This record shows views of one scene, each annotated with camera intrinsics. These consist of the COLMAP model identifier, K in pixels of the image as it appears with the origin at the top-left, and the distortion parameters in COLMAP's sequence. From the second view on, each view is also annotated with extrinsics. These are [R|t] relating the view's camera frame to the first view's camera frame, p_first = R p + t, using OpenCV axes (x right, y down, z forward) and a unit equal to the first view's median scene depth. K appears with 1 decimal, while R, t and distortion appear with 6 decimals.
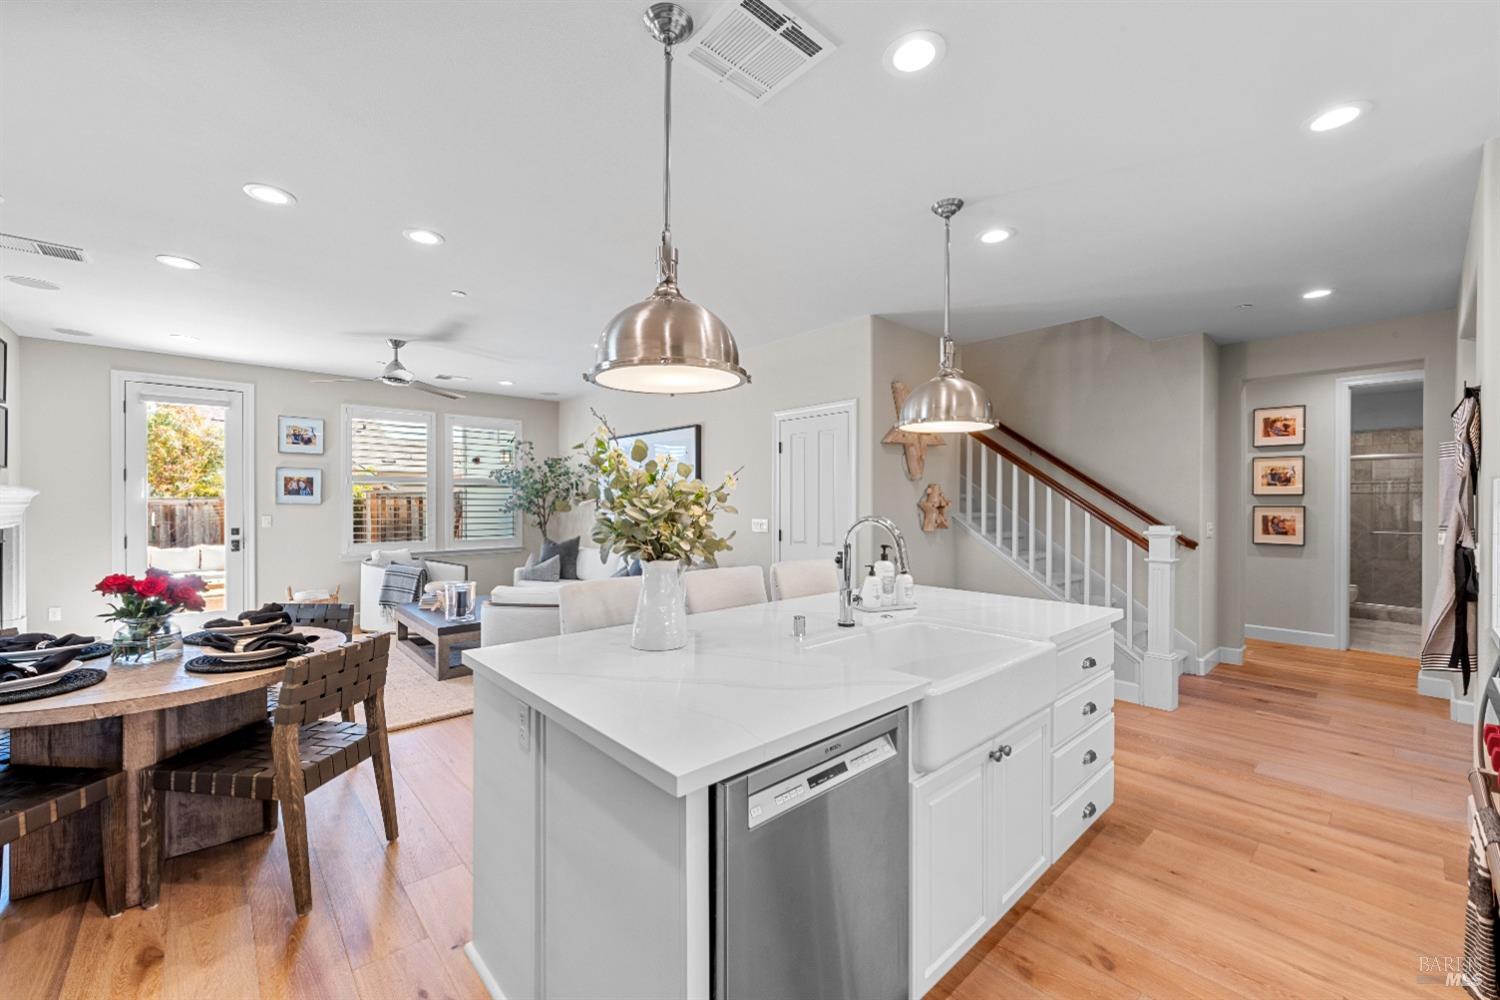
lens RADIAL K [[594.2, 0, 754.0], [0, 594.2, 504.1], [0, 0, 1]] dist [0.006808, -0.001591]
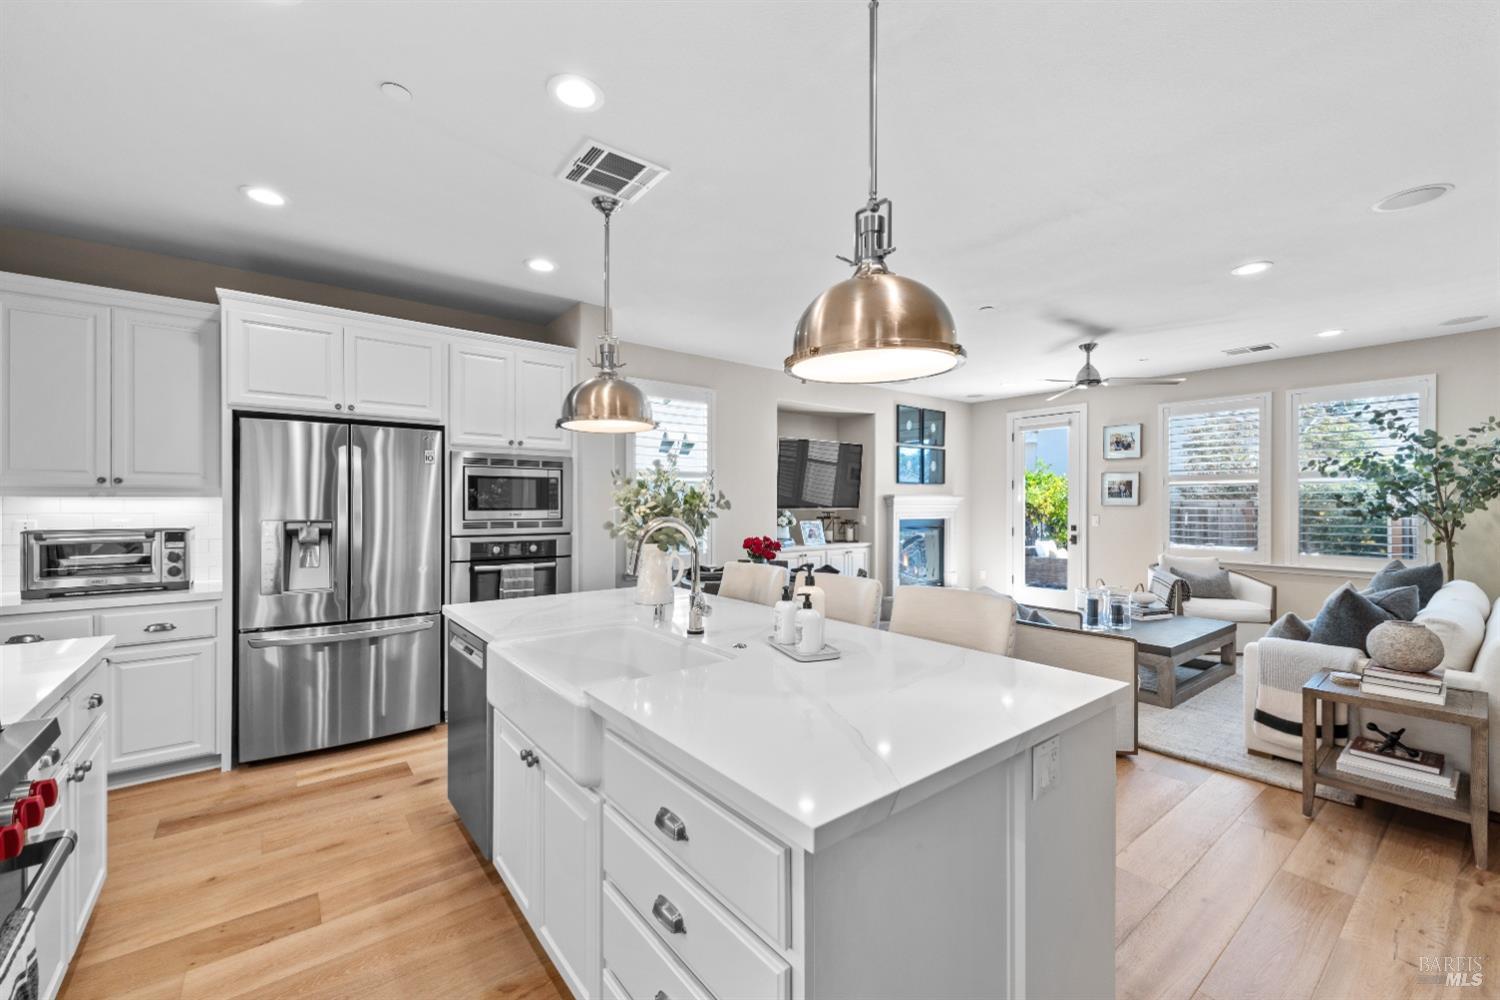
lens RADIAL K [[594.2, 0, 736.9], [0, 594.2, 507.8], [0, 0, 1]] dist [0.006808, -0.001591]
pose [[-0.095094, 0.006403, -0.995448, 0.450743], [-0.003705, 0.999970, 0.006786, -0.000719], [0.995461, 0.004334, -0.095068, 0.483264]]
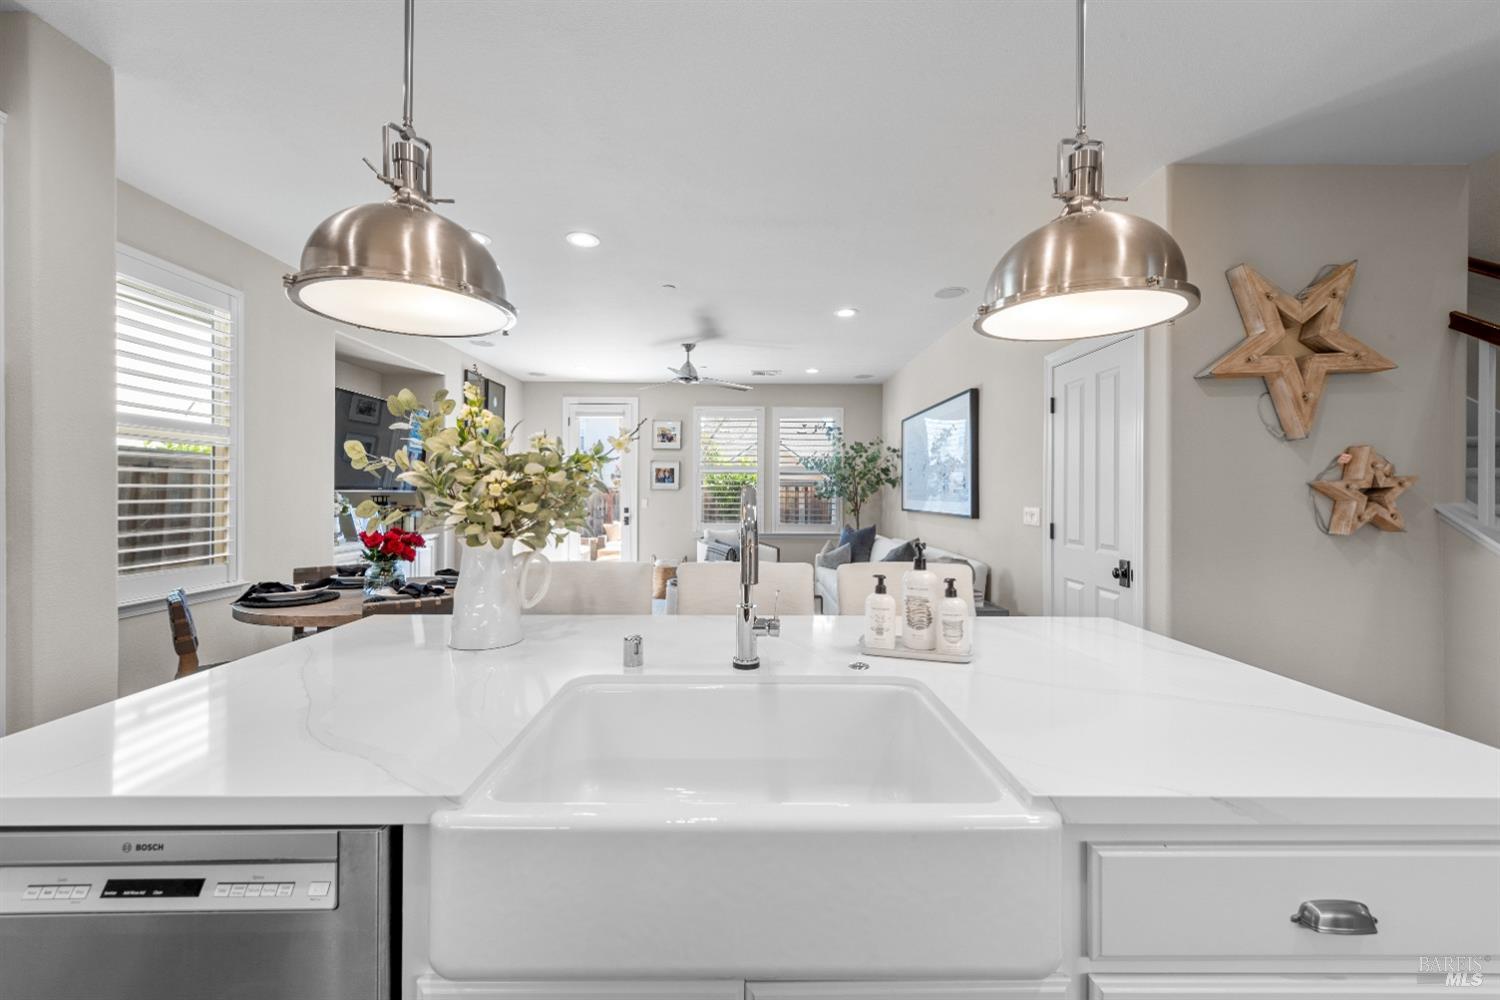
lens RADIAL K [[594.2, 0, 744.7], [0, 594.2, 492.5], [0, 0, 1]] dist [0.006808, -0.001591]
pose [[0.740944, 0.001859, -0.671564, 0.231592], [-0.006583, 0.999968, -0.004495, 0.012036], [0.671535, 0.007752, 0.740933, 0.225101]]
